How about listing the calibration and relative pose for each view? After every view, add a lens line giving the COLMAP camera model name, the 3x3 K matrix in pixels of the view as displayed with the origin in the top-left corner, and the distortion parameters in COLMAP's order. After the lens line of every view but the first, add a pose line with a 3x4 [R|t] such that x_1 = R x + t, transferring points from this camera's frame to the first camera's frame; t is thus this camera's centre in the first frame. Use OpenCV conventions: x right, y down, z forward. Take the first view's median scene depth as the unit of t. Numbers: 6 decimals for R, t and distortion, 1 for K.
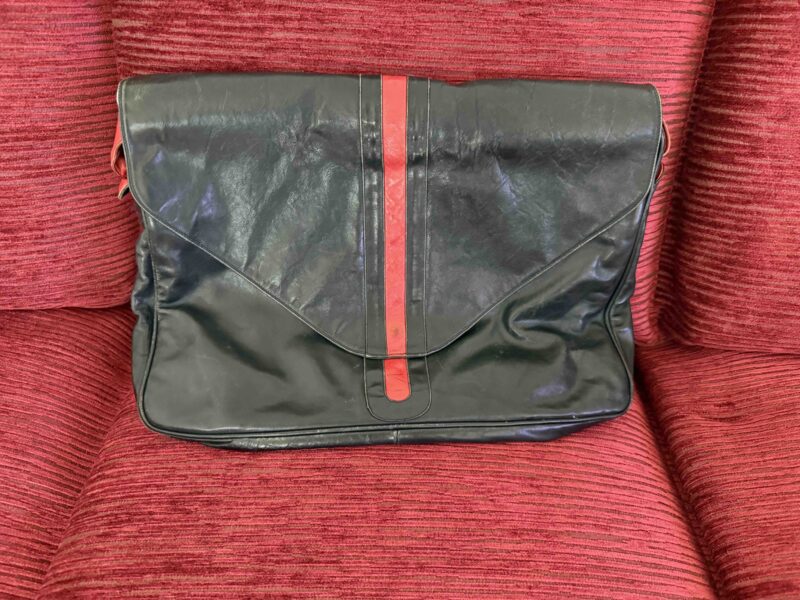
lens RADIAL K [[582.7, 0, 397.0], [0, 582.7, 304.6], [0, 0, 1]] dist [-0.027746, 0.008190]
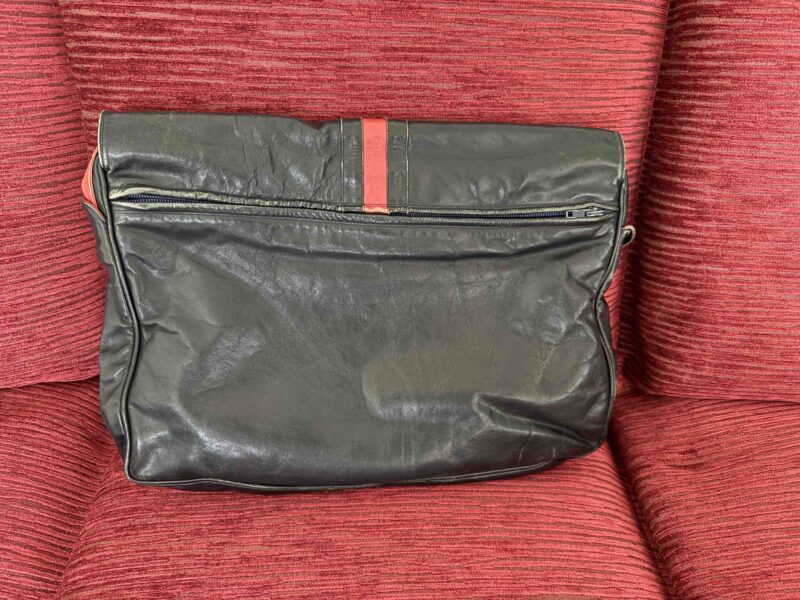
lens RADIAL K [[582.7, 0, 400.3], [0, 582.7, 298.5], [0, 0, 1]] dist [-0.027746, 0.008190]
pose [[0.998459, -0.039178, 0.039297, 0.018840], [0.040508, 0.998613, -0.033641, -0.097419], [-0.037924, 0.035181, 0.998661, -0.036820]]
